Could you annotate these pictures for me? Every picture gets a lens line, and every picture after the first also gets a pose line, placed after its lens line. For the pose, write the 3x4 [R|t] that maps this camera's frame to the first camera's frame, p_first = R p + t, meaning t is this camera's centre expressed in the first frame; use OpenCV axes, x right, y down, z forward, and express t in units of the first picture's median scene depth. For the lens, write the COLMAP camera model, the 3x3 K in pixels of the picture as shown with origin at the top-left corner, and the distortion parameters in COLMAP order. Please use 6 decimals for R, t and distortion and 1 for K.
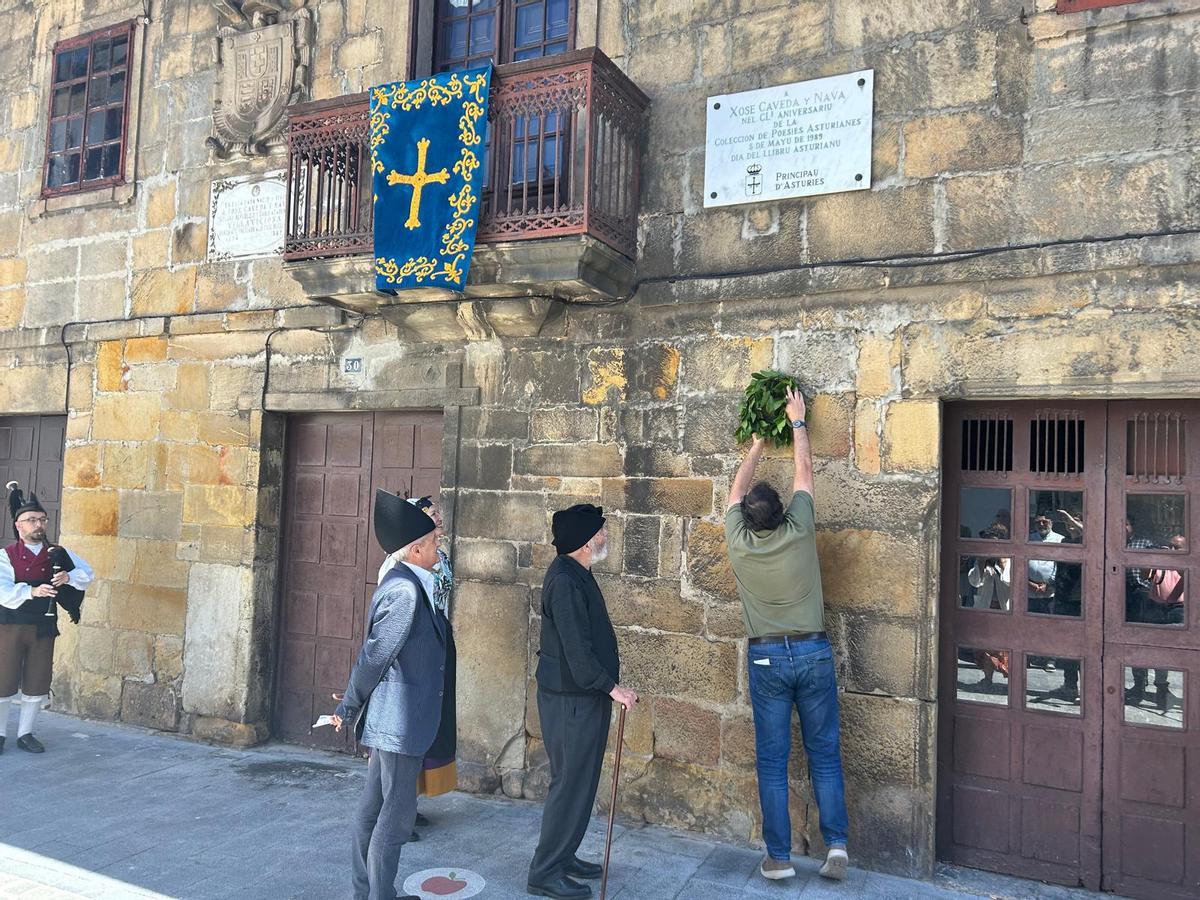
lens RADIAL K [[900.6, 0, 596.8], [0, 900.6, 457.1], [0, 0, 1]] dist [0.061082, -0.068369]
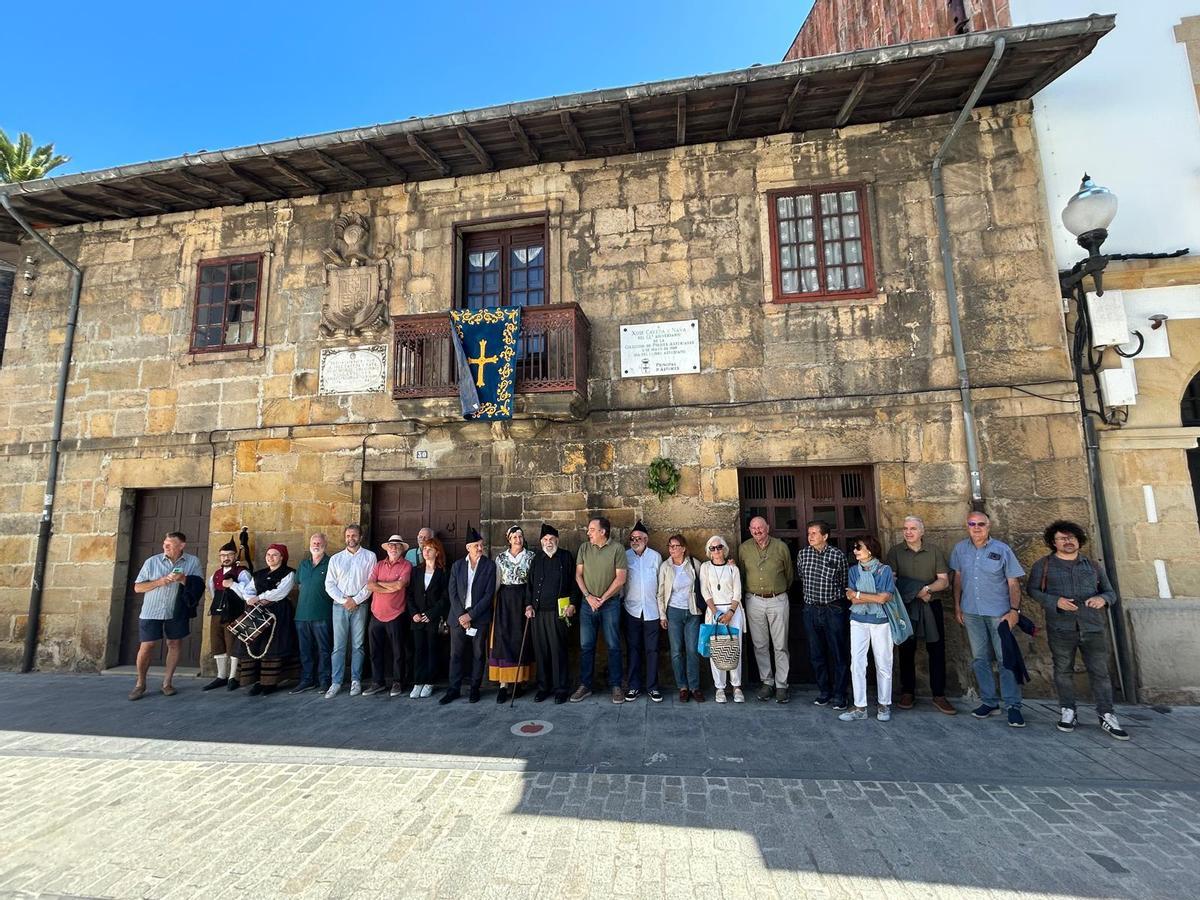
lens RADIAL K [[532.9, 0, 599.5], [0, 532.9, 448.8], [0, 0, 1]] dist [-0.002655, 0.001003]
pose [[0.957873, -0.018217, 0.286613, -0.285450], [0.040793, 0.996498, -0.072997, -0.025527], [-0.284279, 0.081613, 0.955262, -0.137573]]
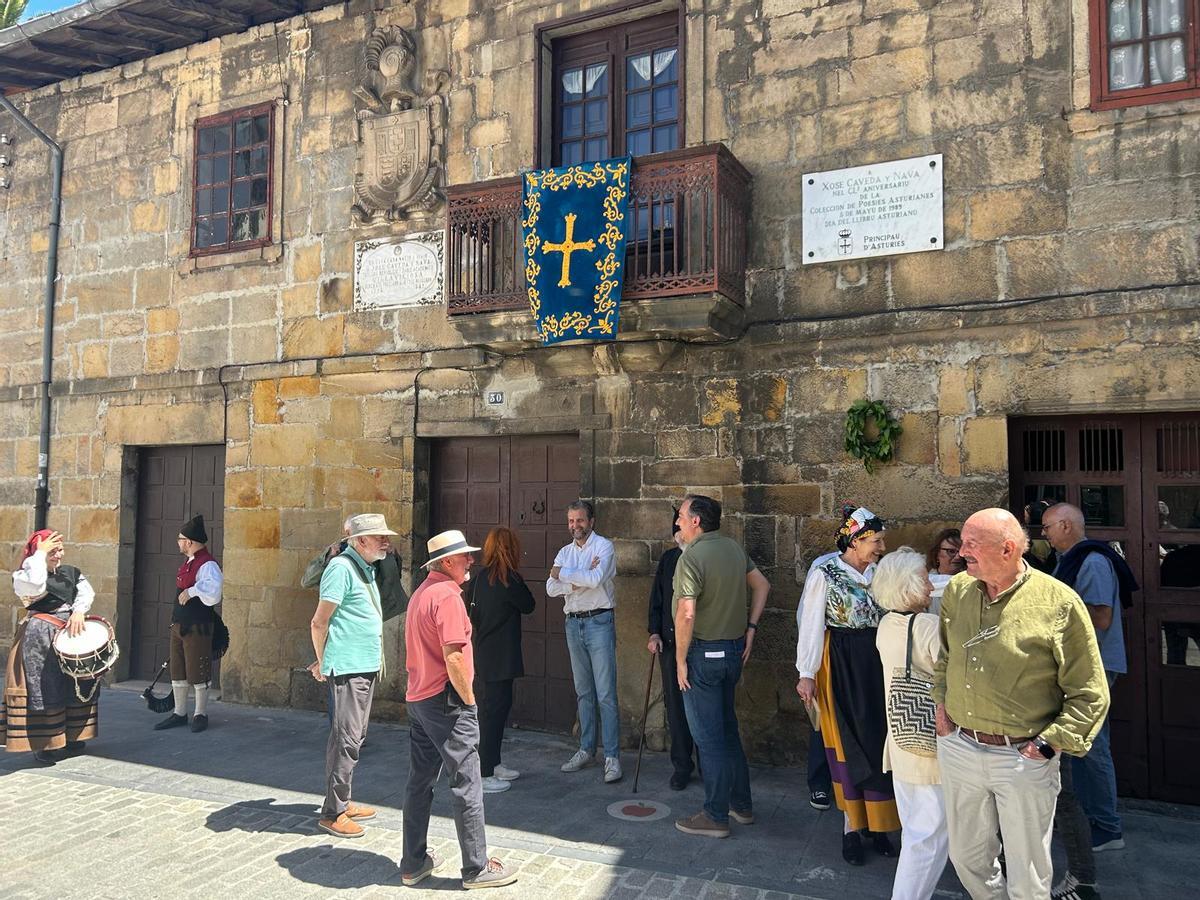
lens RADIAL K [[900.6, 0, 593.2], [0, 900.6, 456.1], [0, 0, 1]] dist [0.061082, -0.068369]
pose [[0.999381, -0.031792, 0.015067, -0.195434], [0.031843, 0.999488, -0.003201, -0.020028], [-0.014958, 0.003679, 0.999881, -0.228523]]
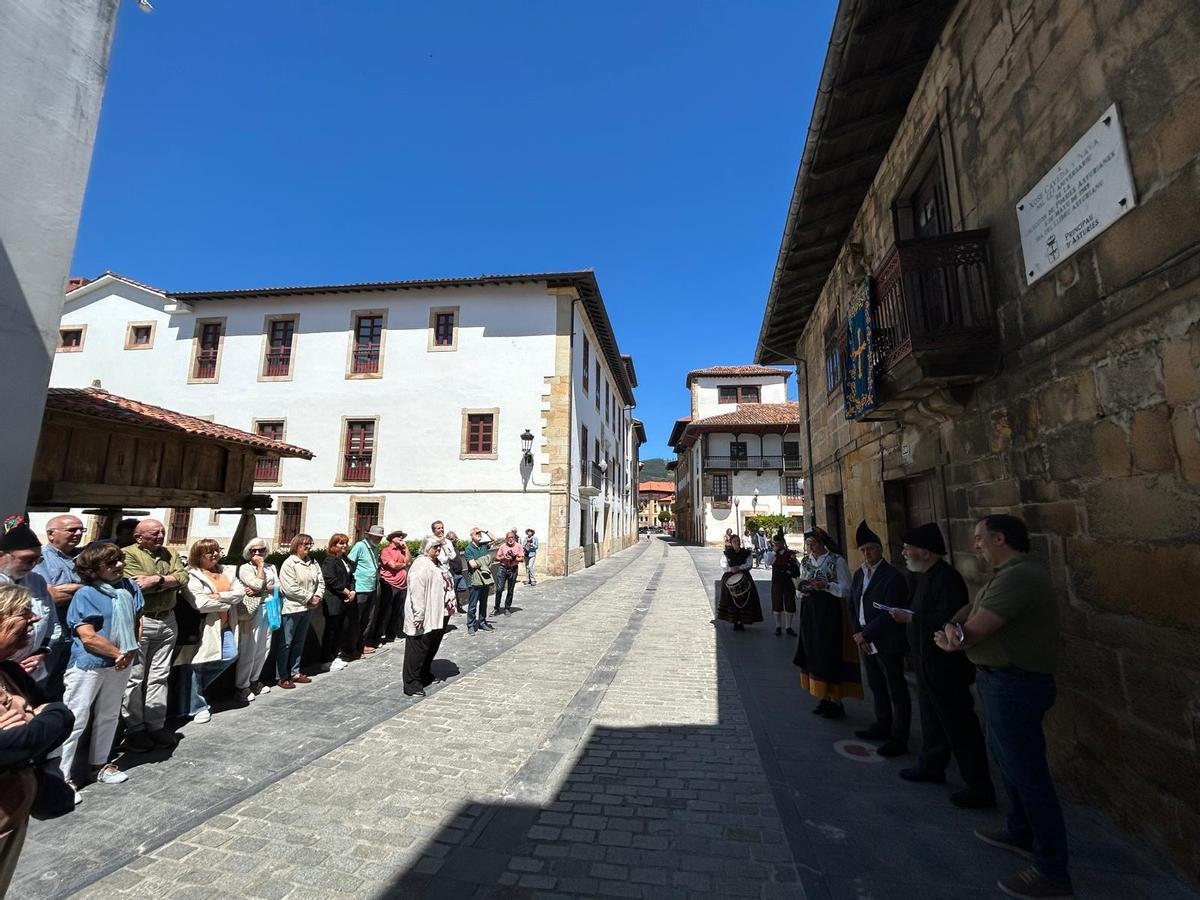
lens RADIAL K [[484.7, 0, 597.0], [0, 484.7, 447.5], [0, 0, 1]] dist [-0.002046, 0.000971]
pose [[0.216682, -0.188449, -0.957881, 0.597858], [0.060229, 0.981903, -0.179550, 0.030678], [0.974382, -0.018787, 0.224111, 0.263294]]
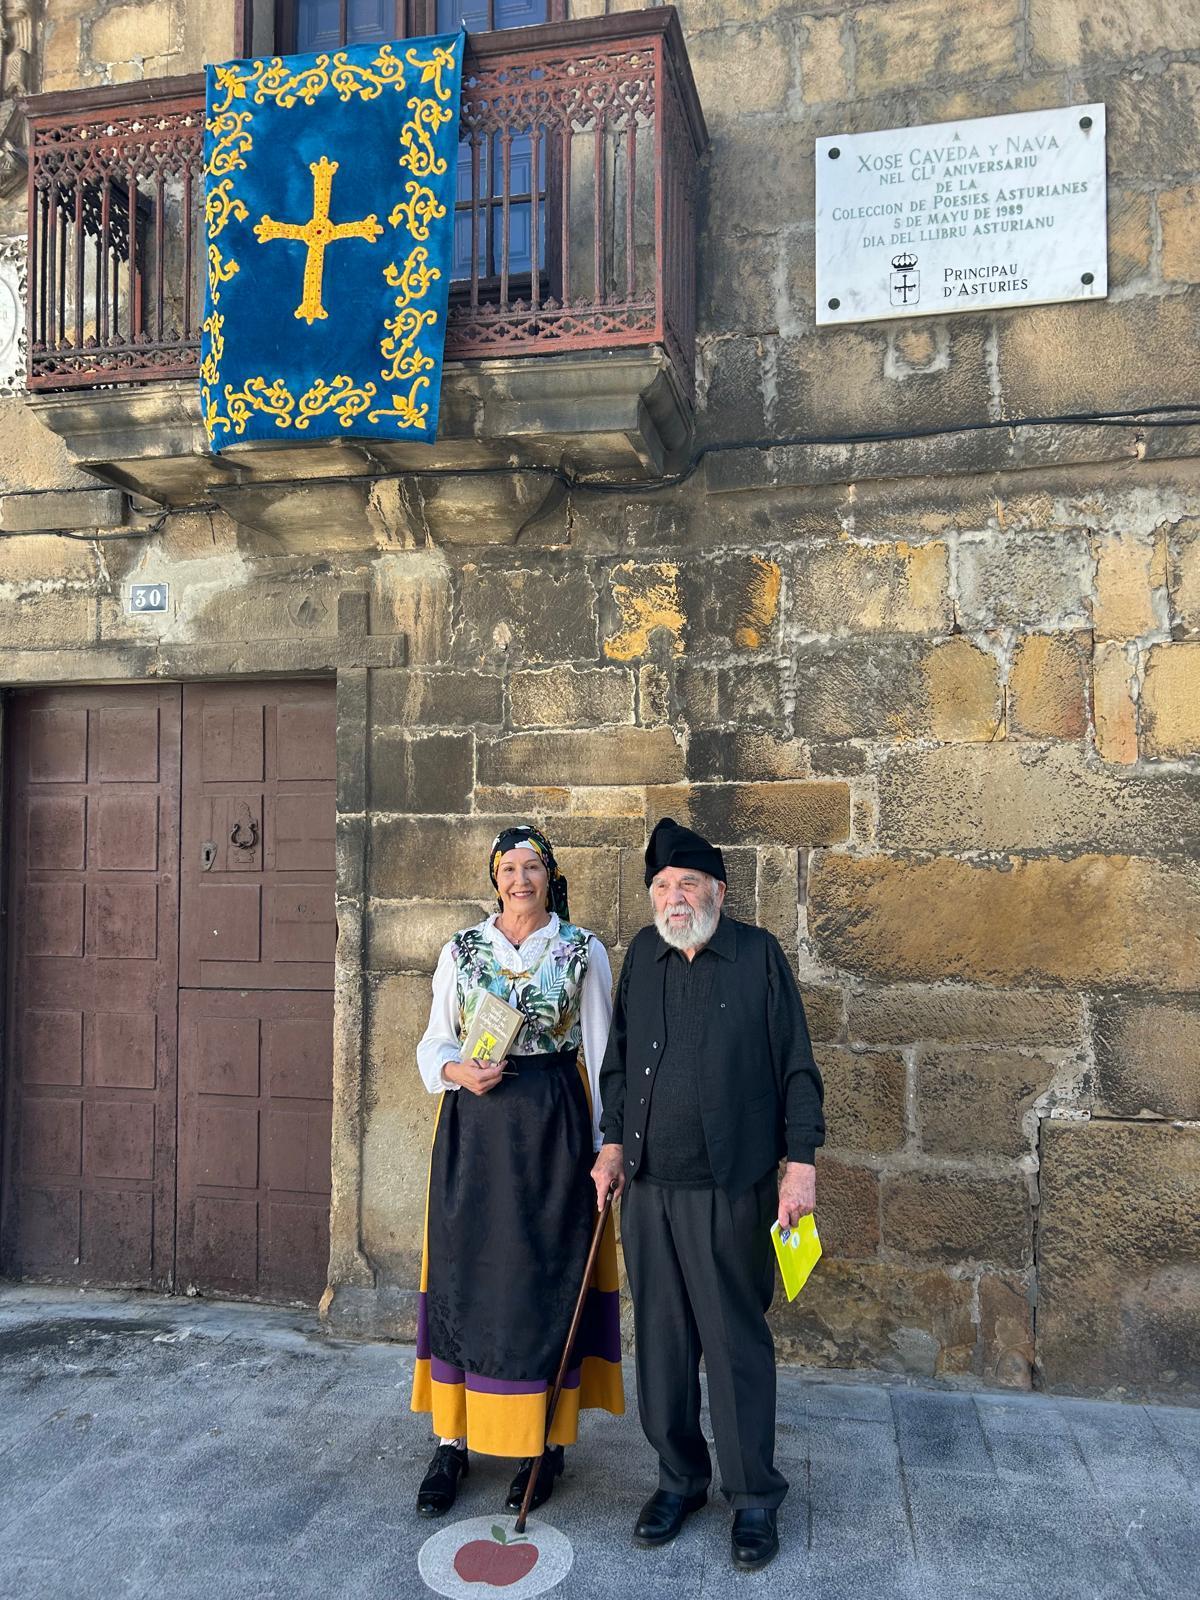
lens RADIAL K [[1200.8, 0, 594.9], [0, 1200.8, 807.3], [0, 0, 1]] dist [0.061082, -0.068369]
pose [[0.971970, -0.028401, 0.233382, -0.219259], [0.023493, 0.999441, 0.023785, 0.018347], [-0.233927, -0.017635, 0.972094, 0.260143]]
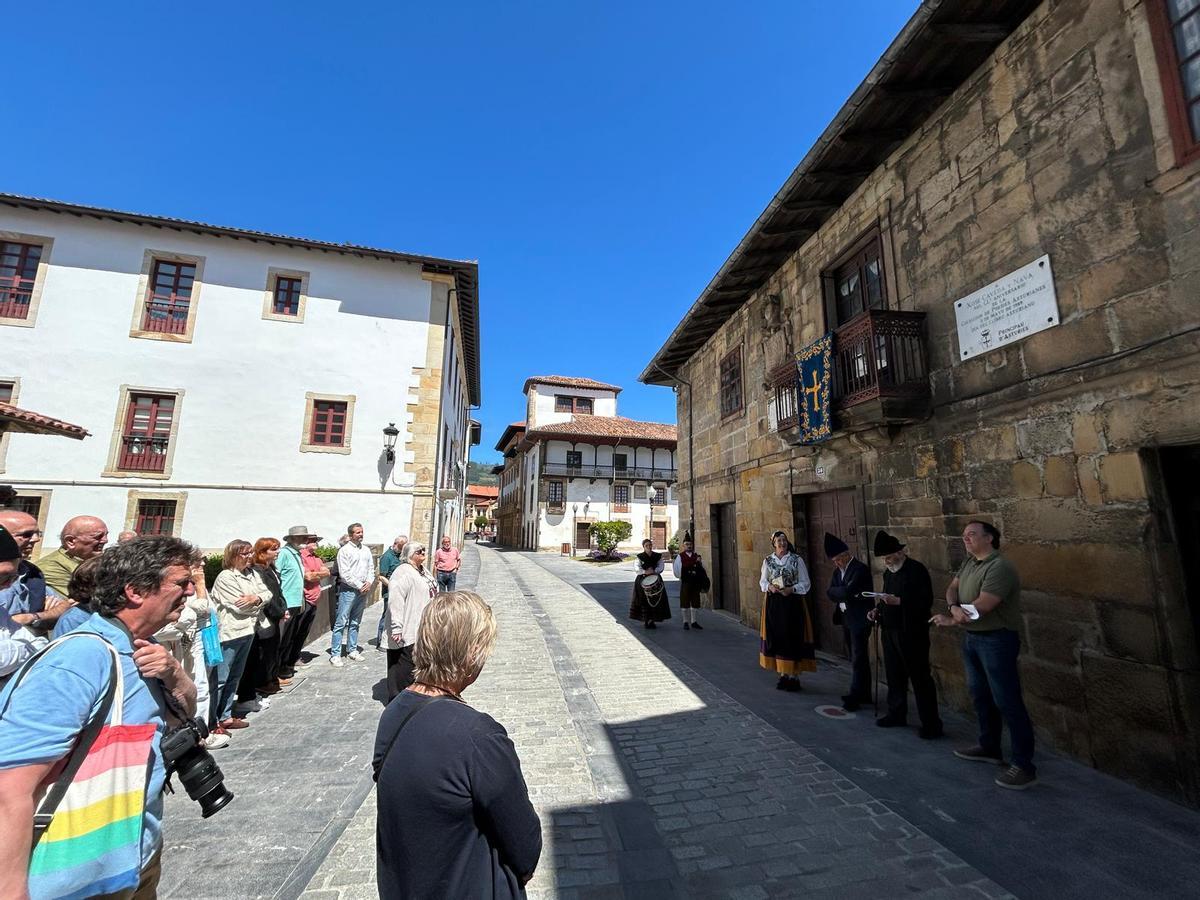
lens RADIAL K [[484.7, 0, 600.5], [0, 484.7, 448.5], [0, 0, 1]] dist [-0.002046, 0.000971]
pose [[0.571929, -0.168860, -0.802735, 0.452326], [0.061396, 0.984650, -0.163383, 0.006075], [0.818002, 0.044159, 0.573518, -0.120138]]
